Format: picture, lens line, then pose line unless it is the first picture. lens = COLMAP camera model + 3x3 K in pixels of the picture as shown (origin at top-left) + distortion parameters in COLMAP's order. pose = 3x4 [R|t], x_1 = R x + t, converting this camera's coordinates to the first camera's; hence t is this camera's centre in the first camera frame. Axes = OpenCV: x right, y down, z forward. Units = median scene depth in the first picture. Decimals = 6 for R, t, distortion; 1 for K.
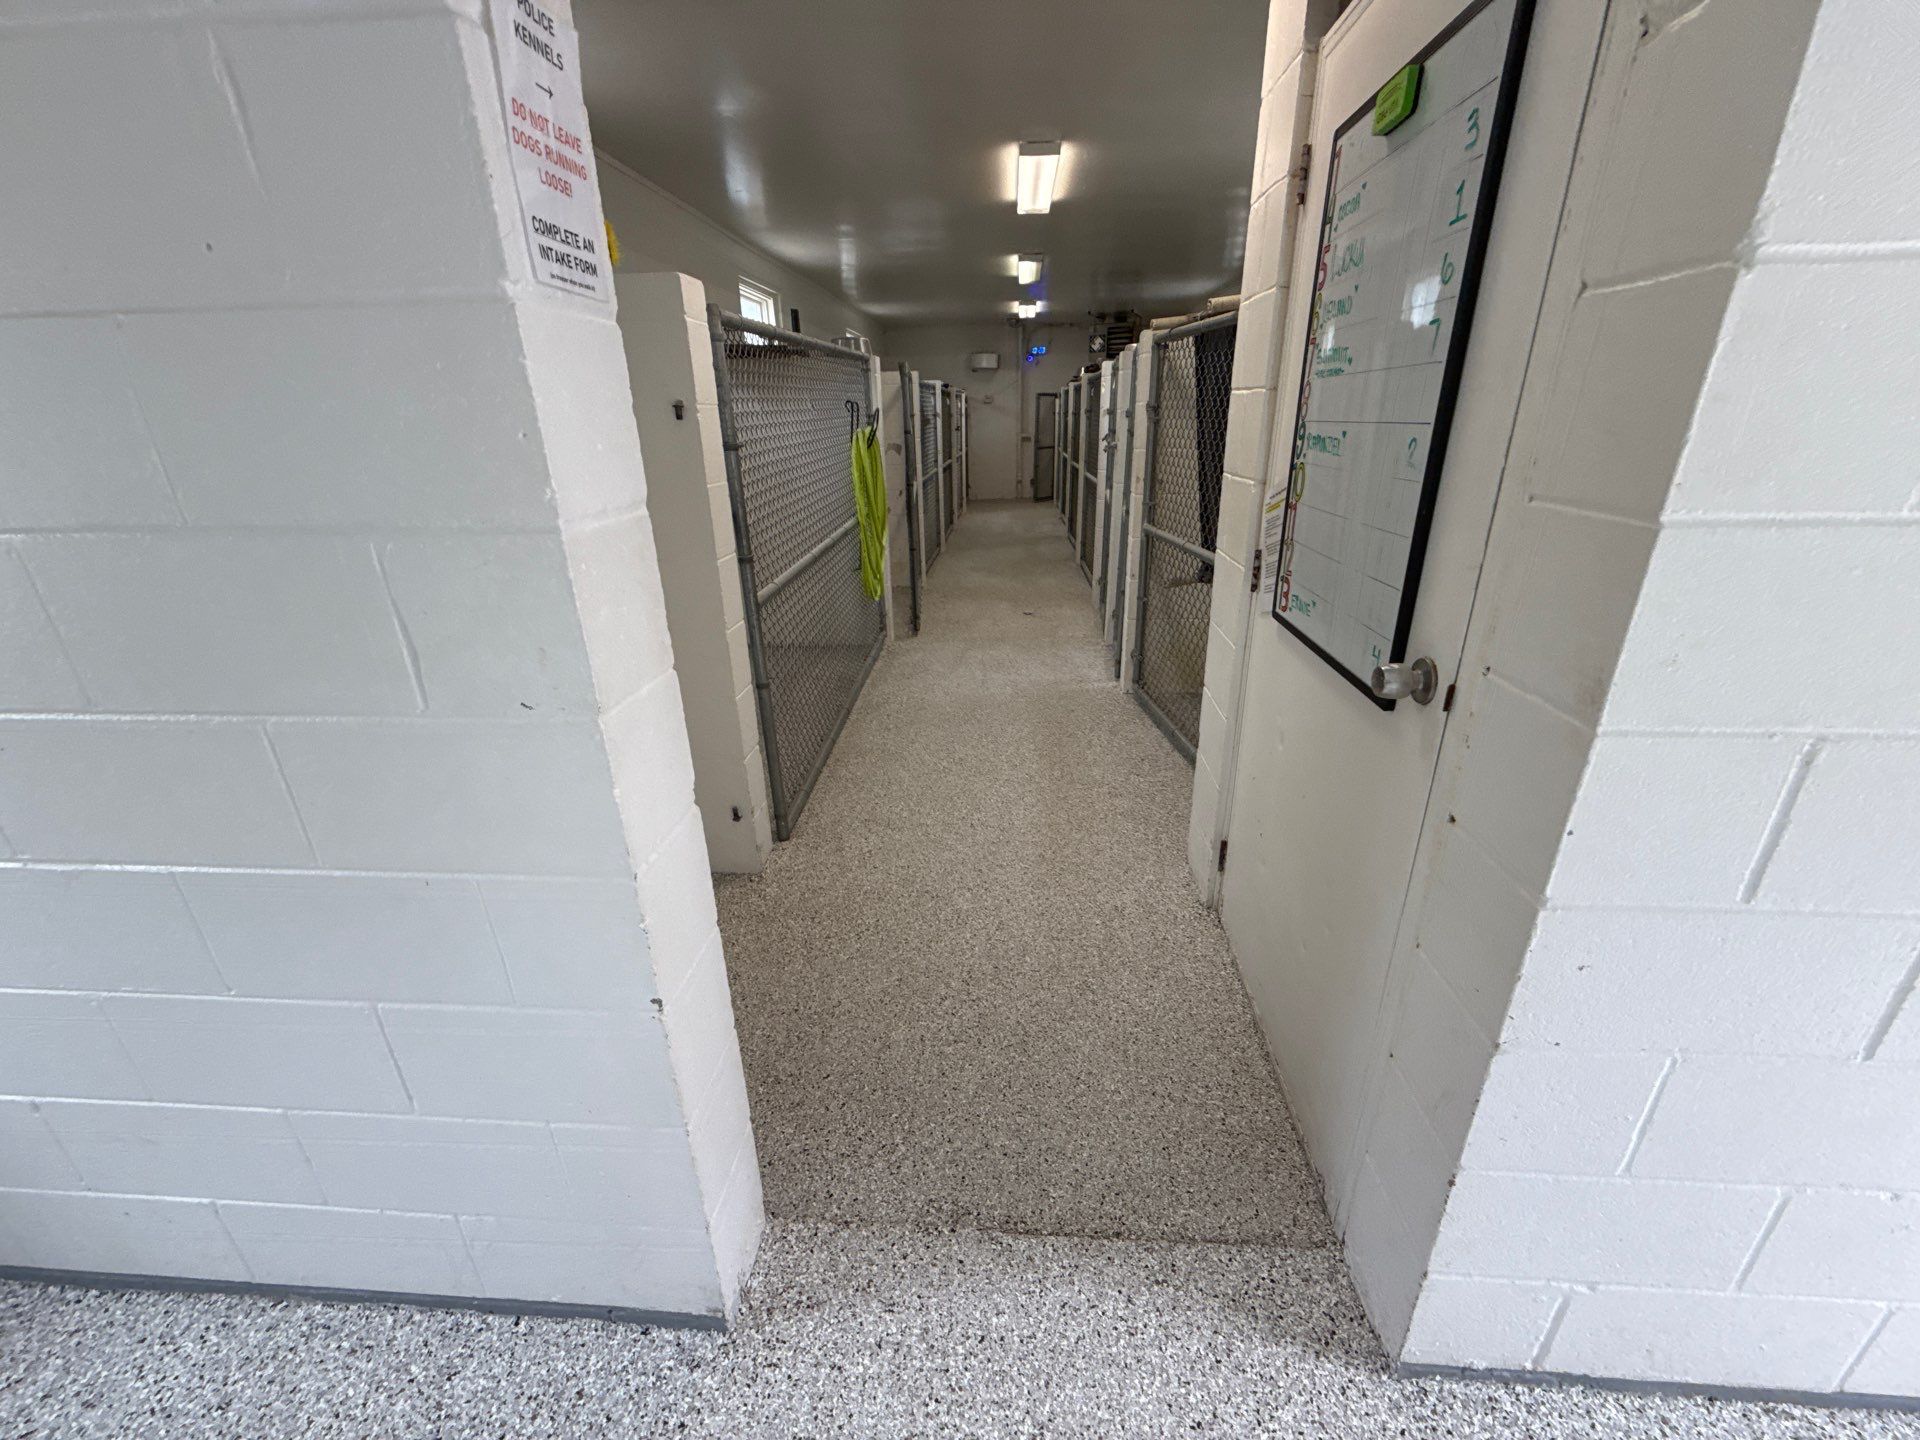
lens RADIAL K [[763.9, 0, 965.1], [0, 763.9, 717.6], [0, 0, 1]] dist [-0.000518, 0.000682]
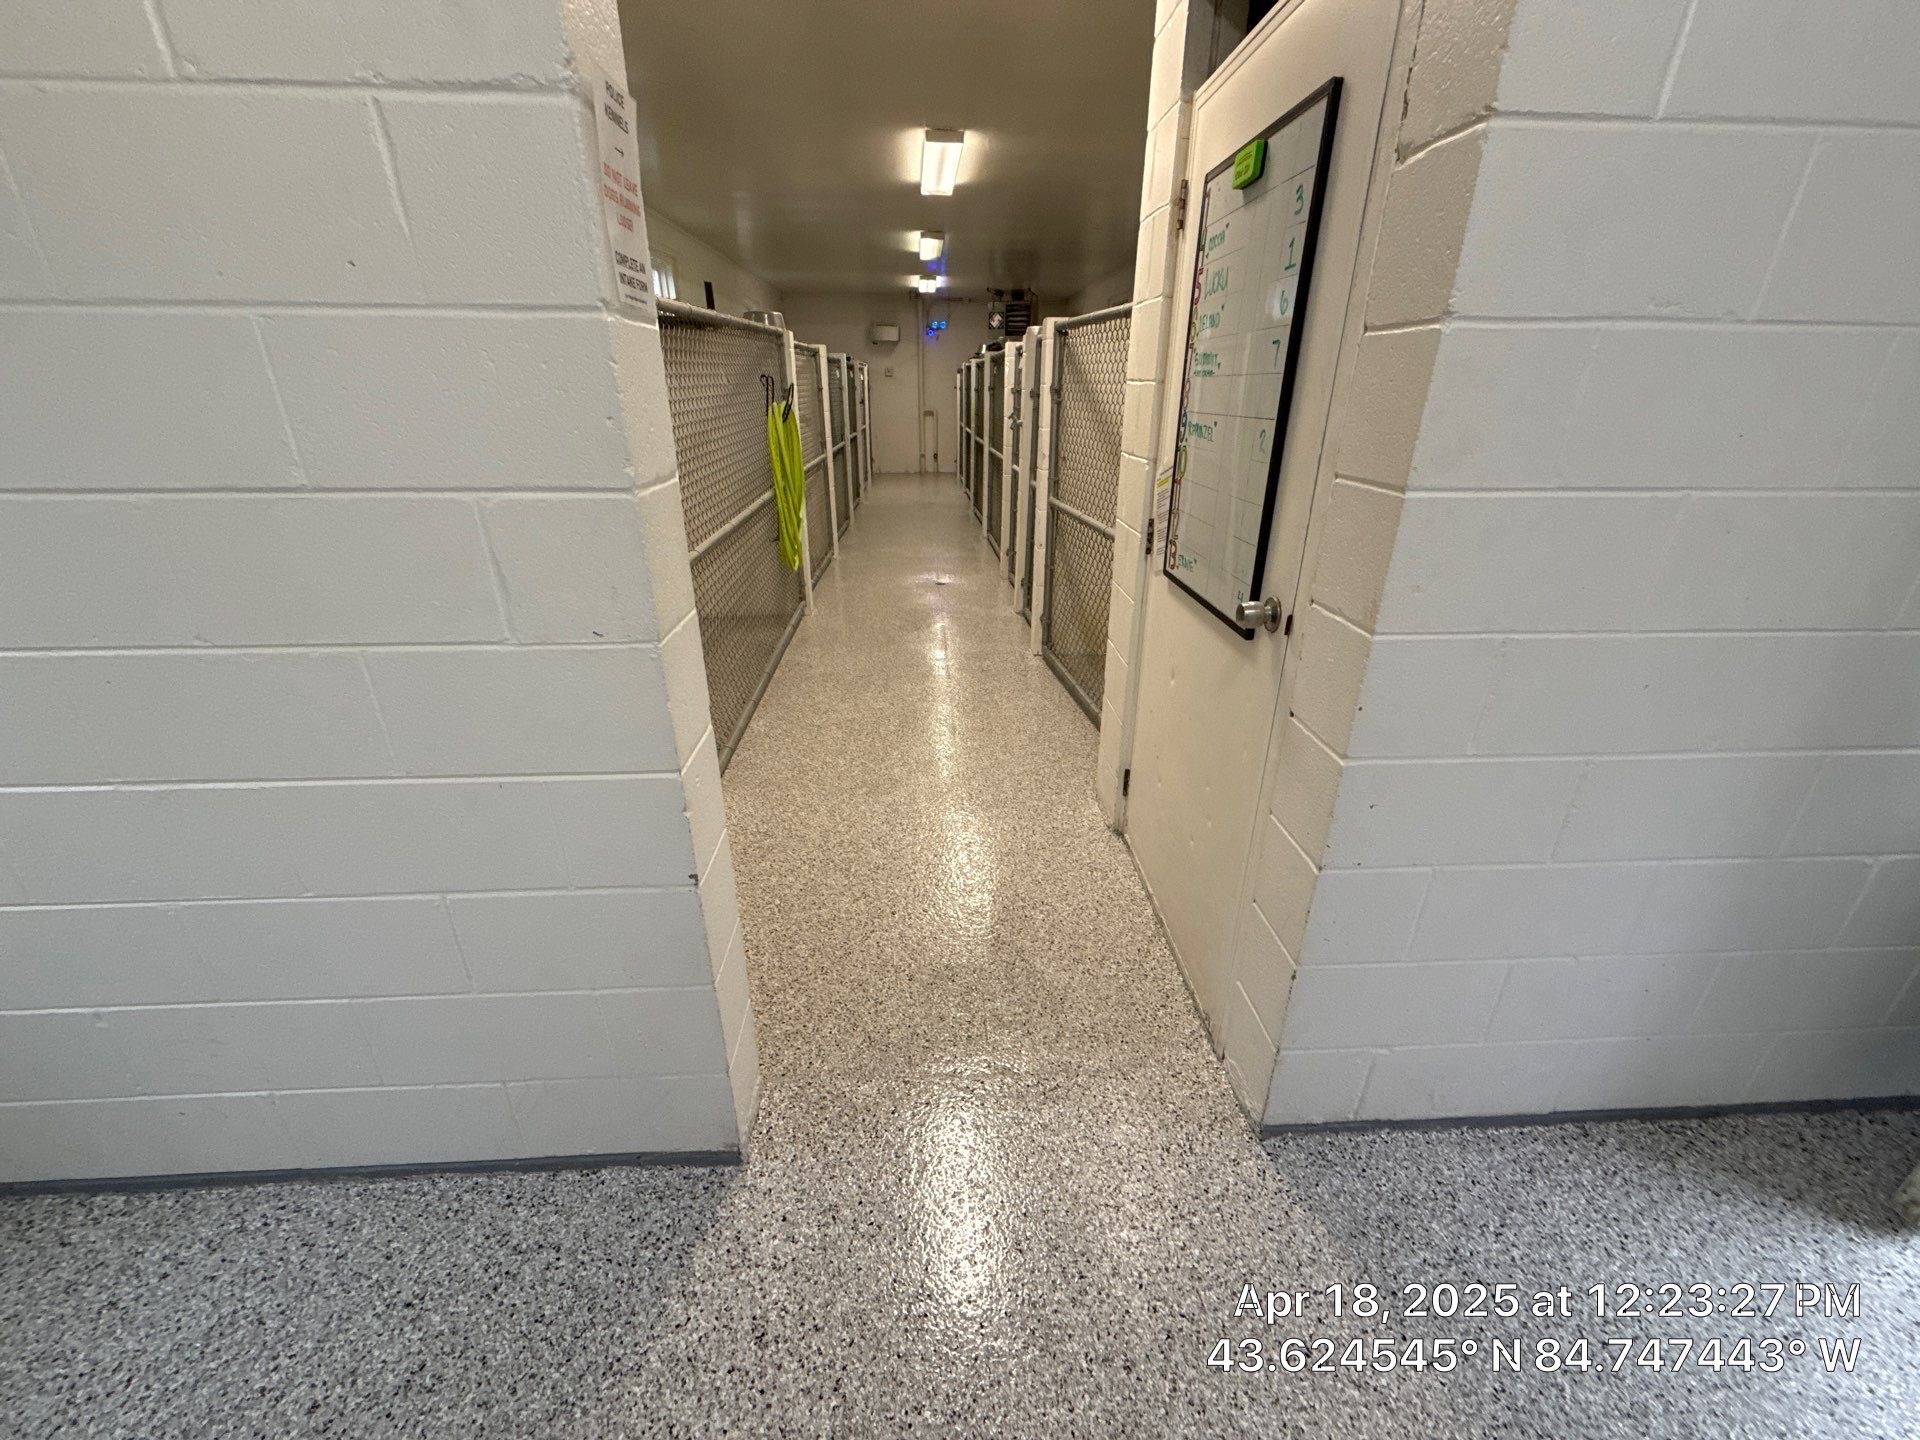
lens RADIAL K [[763.9, 0, 963.4], [0, 763.9, 718.9], [0, 0, 1]] dist [-0.000518, 0.000682]
pose [[0.992120, -0.028625, 0.121976, -0.060849], [0.024629, 0.999114, 0.034141, 0.045076], [-0.122845, -0.030868, 0.991946, -0.155017]]
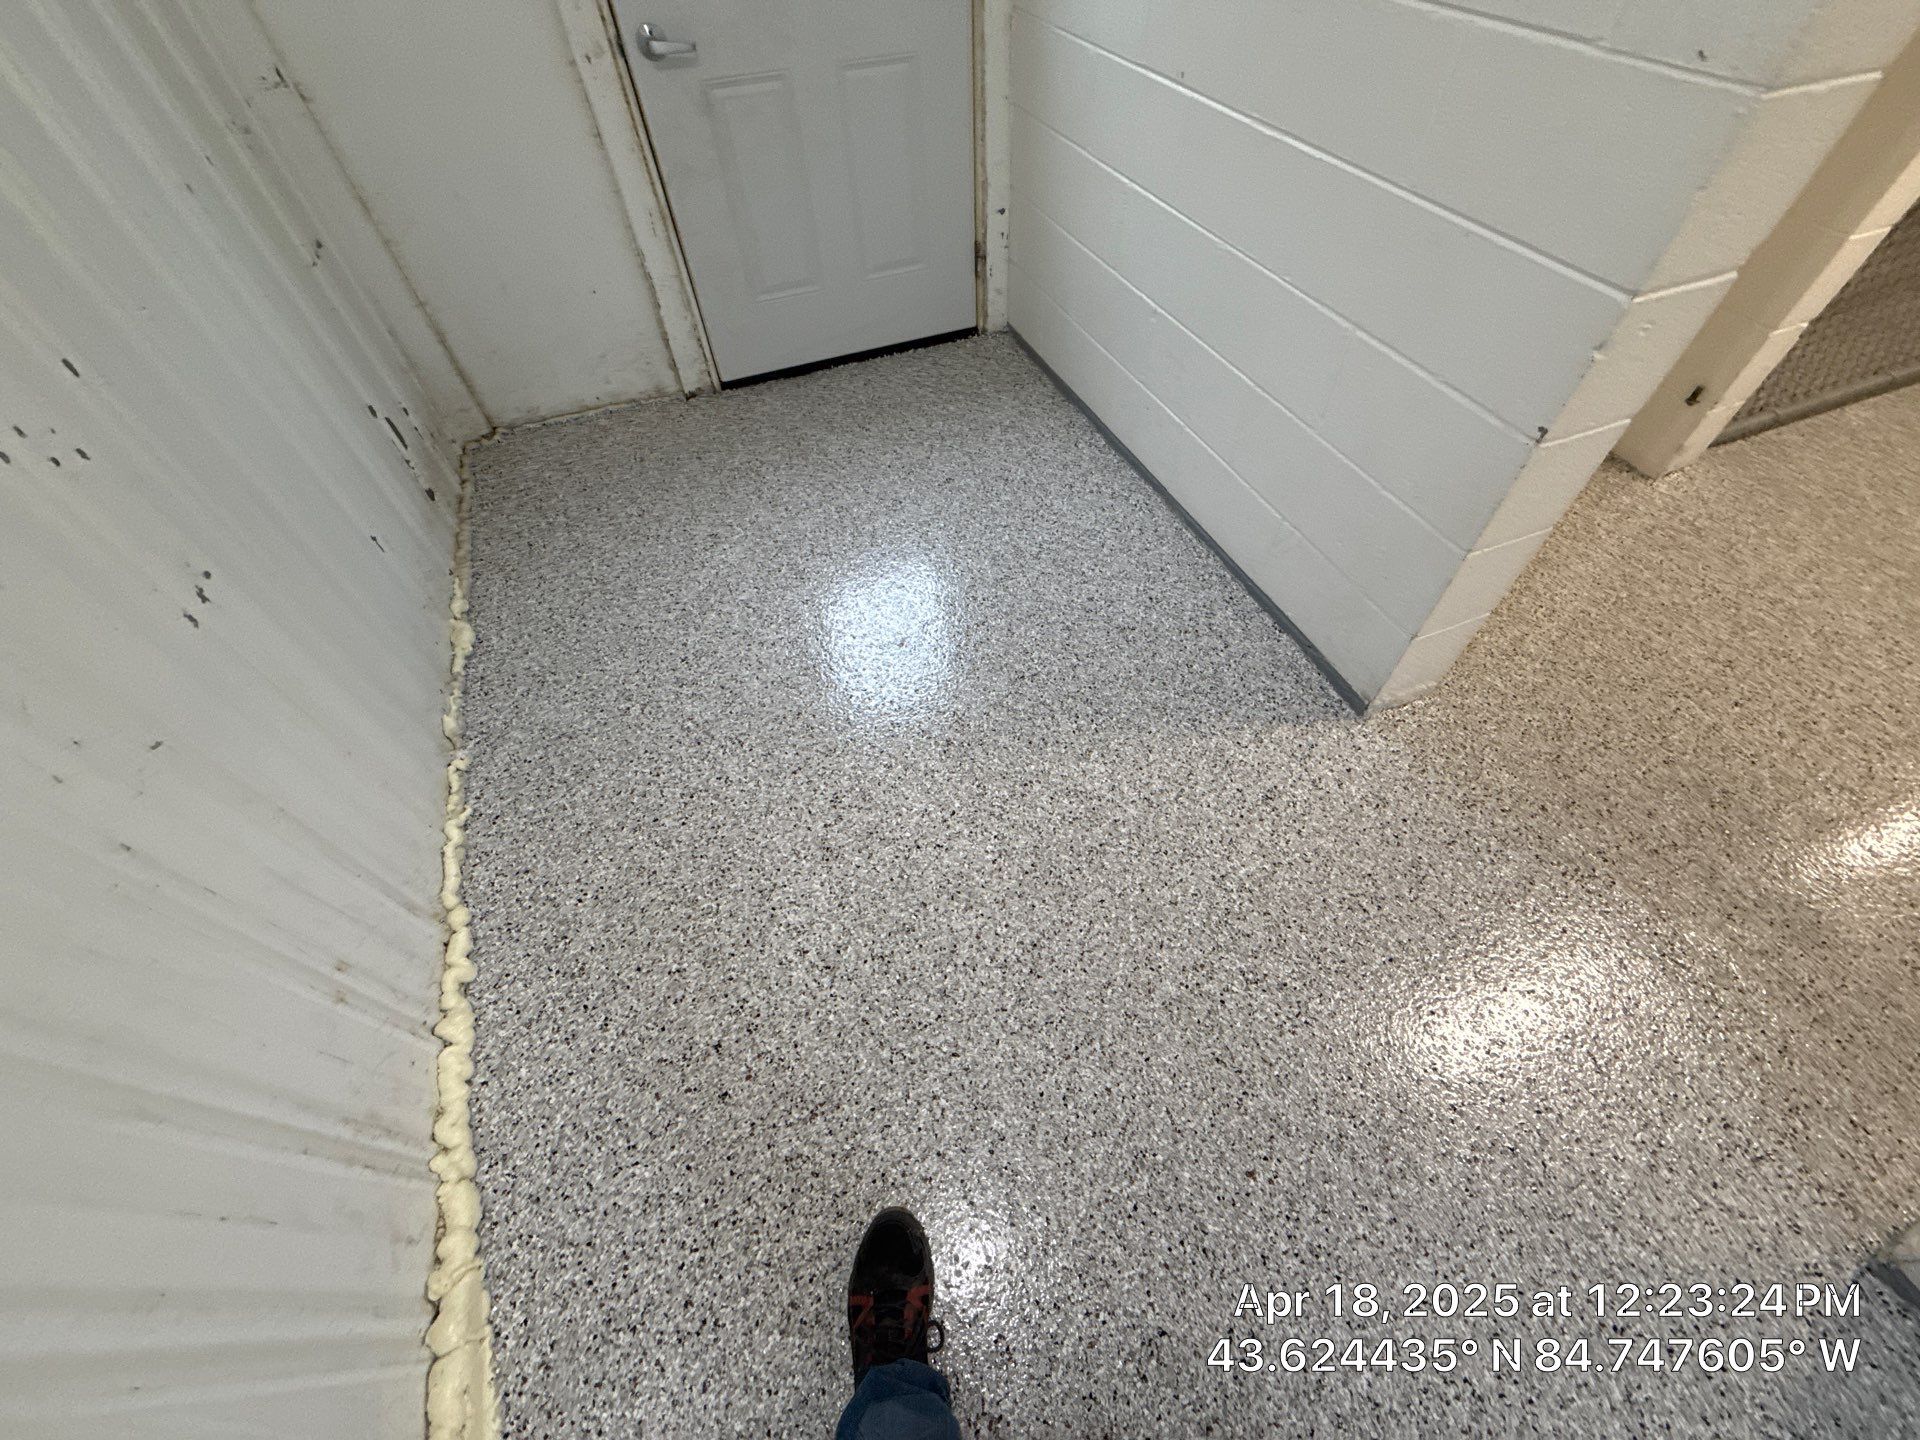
lens RADIAL K [[763.9, 0, 962.8], [0, 763.9, 718.1], [0, 0, 1]] dist [-0.000518, 0.000682]
pose [[0.434814, 0.718185, -0.543274, 0.077007], [-0.319970, 0.687137, 0.652274, 0.109397], [0.841758, -0.109786, 0.528575, -0.198380]]
